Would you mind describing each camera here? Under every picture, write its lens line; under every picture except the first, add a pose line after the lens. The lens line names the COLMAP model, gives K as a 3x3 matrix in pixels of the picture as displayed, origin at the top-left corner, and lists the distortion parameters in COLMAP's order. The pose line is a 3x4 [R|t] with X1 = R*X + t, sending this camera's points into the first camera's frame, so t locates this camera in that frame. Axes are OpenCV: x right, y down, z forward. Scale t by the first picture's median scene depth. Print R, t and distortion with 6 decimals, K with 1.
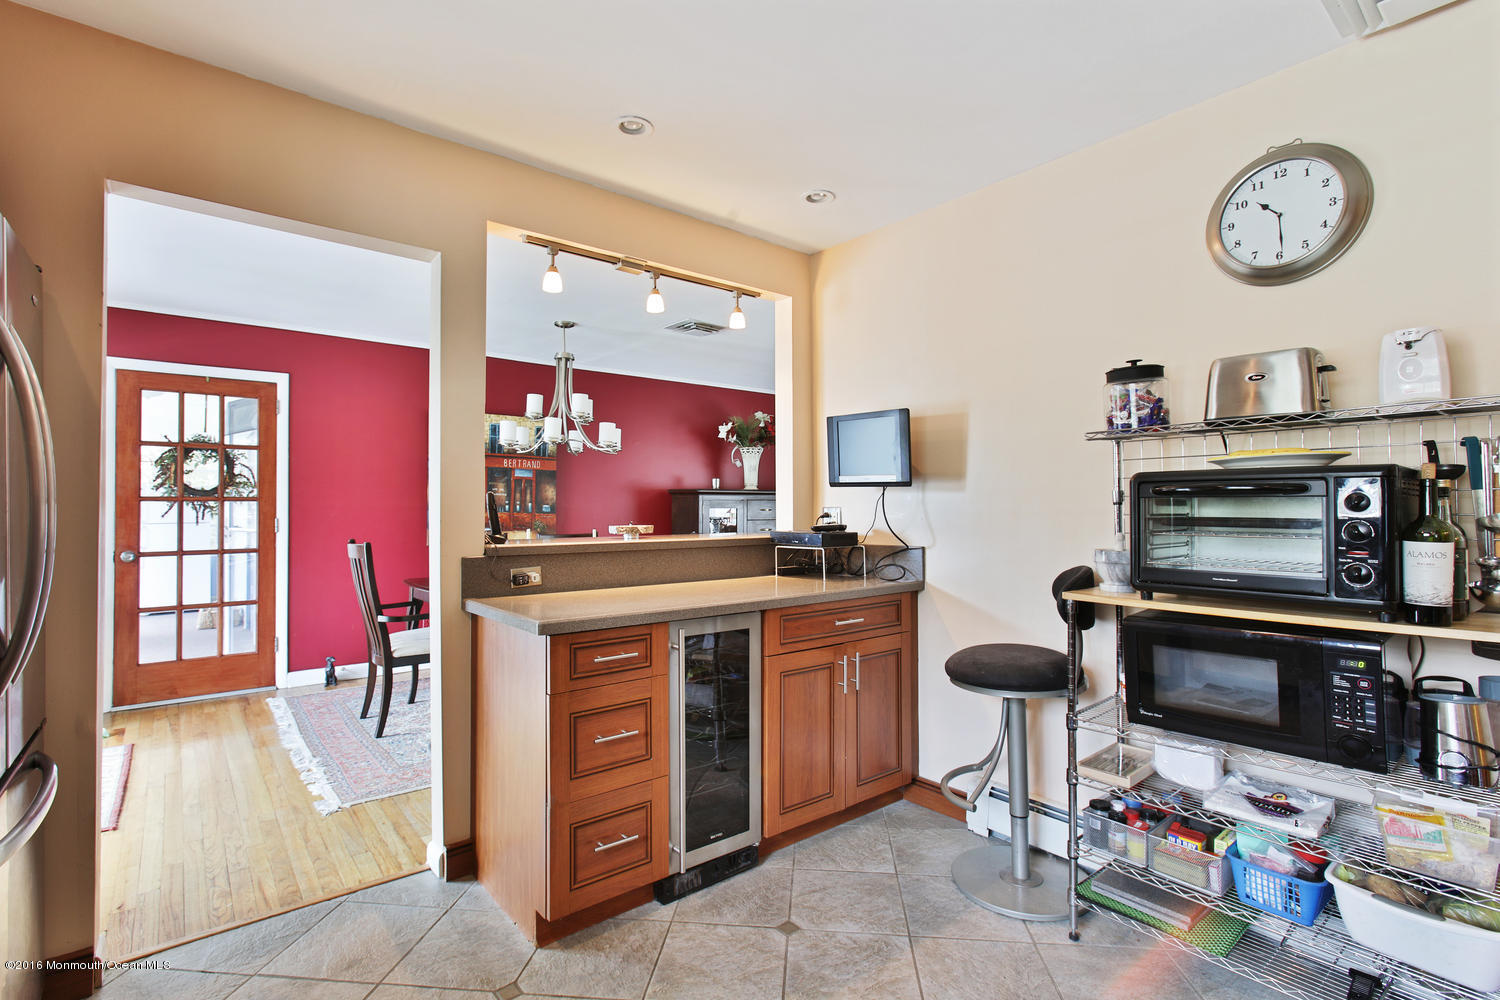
lens RADIAL K [[712.9, 0, 739.3], [0, 712.9, 500.9], [0, 0, 1]] dist [-0.018237, 0.008537]
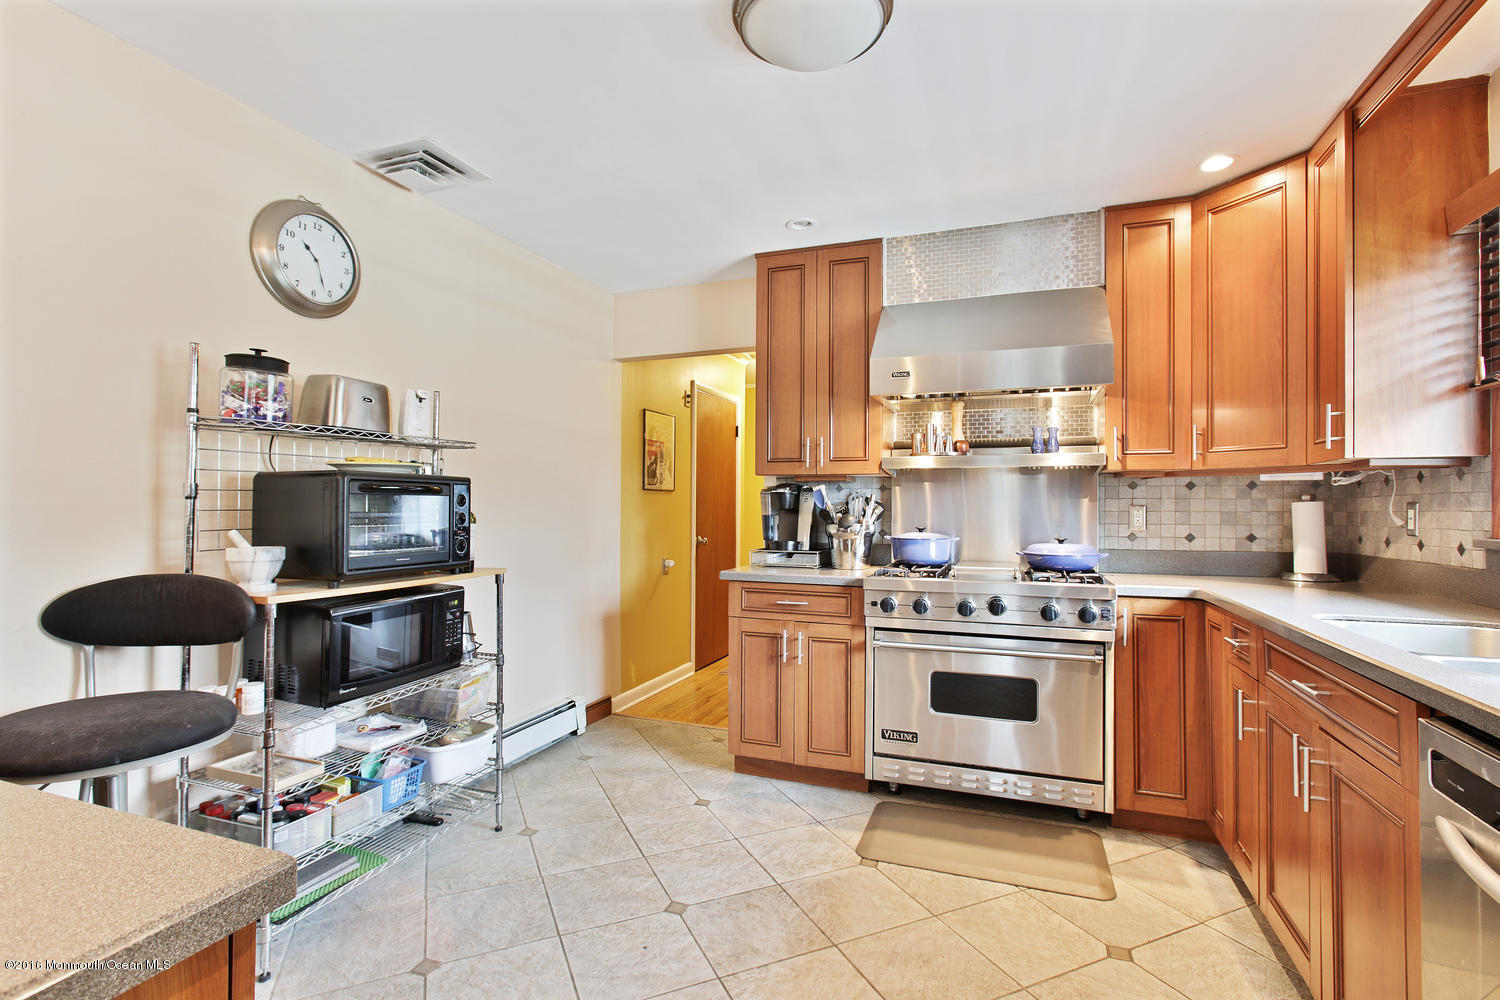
lens RADIAL K [[712.9, 0, 755.5], [0, 712.9, 493.7], [0, 0, 1]] dist [-0.018237, 0.008537]
pose [[-0.516750, 0.010097, 0.856077, -0.438821], [-0.014551, 0.999682, -0.020574, 0.005302], [-0.856013, -0.023088, -0.516439, 0.655142]]
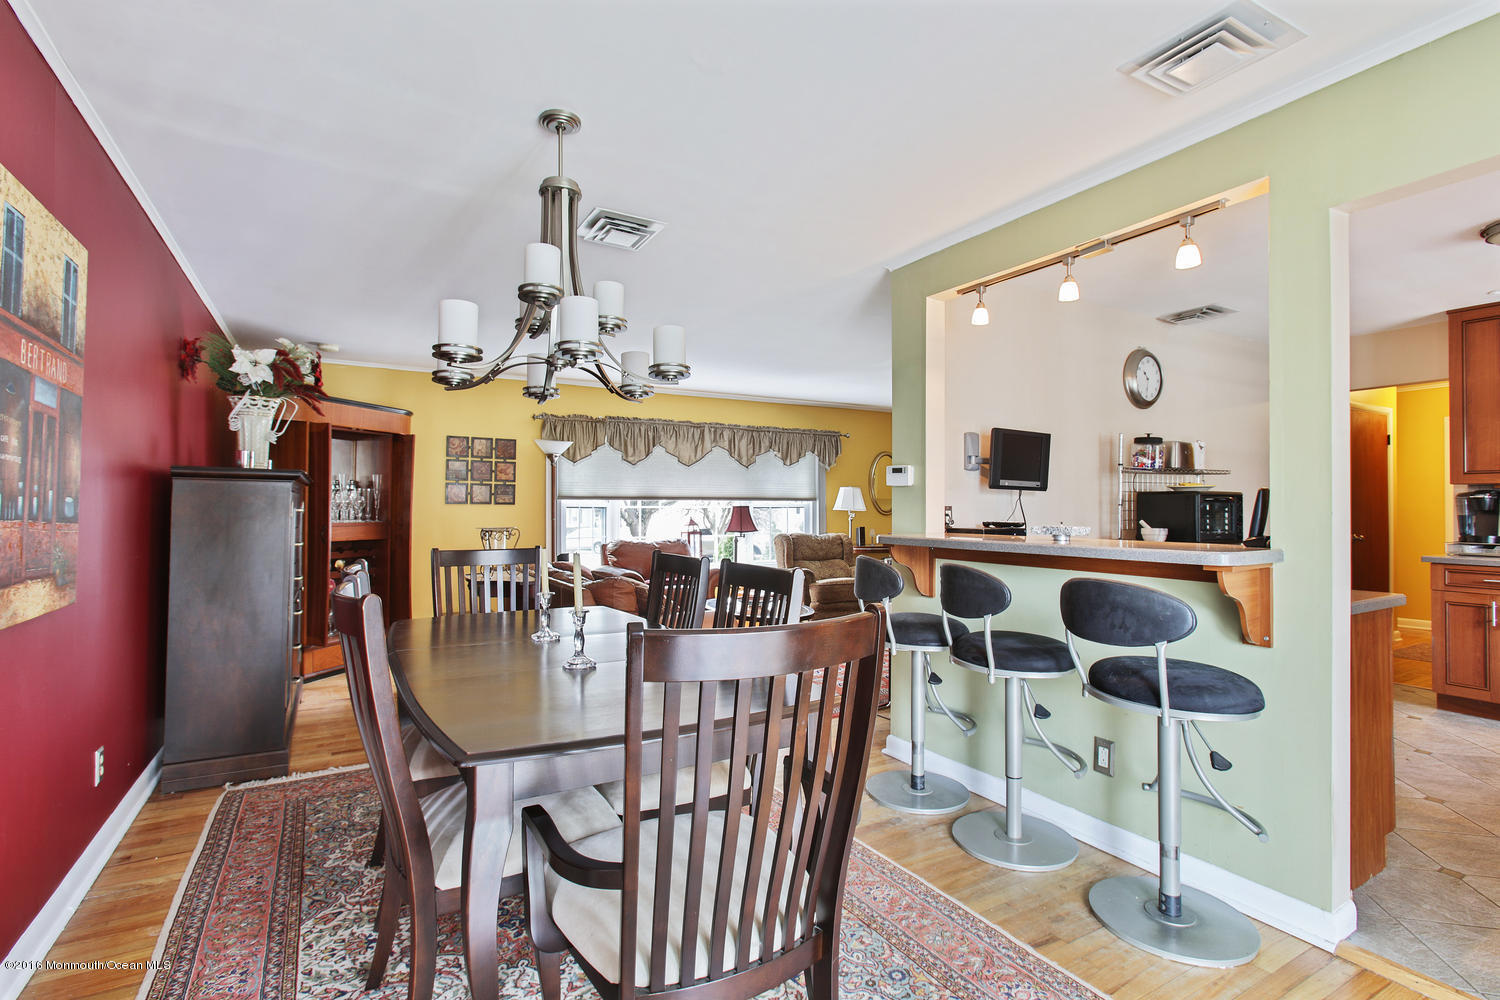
lens RADIAL K [[712.9, 0, 751.5], [0, 712.9, 500.2], [0, 0, 1]] dist [-0.018237, 0.008537]
pose [[0.144272, 0.011656, 0.989469, -1.102064], [-0.010261, 0.999894, -0.010283, 0.014592], [-0.989485, -0.008669, 0.144376, 1.275631]]
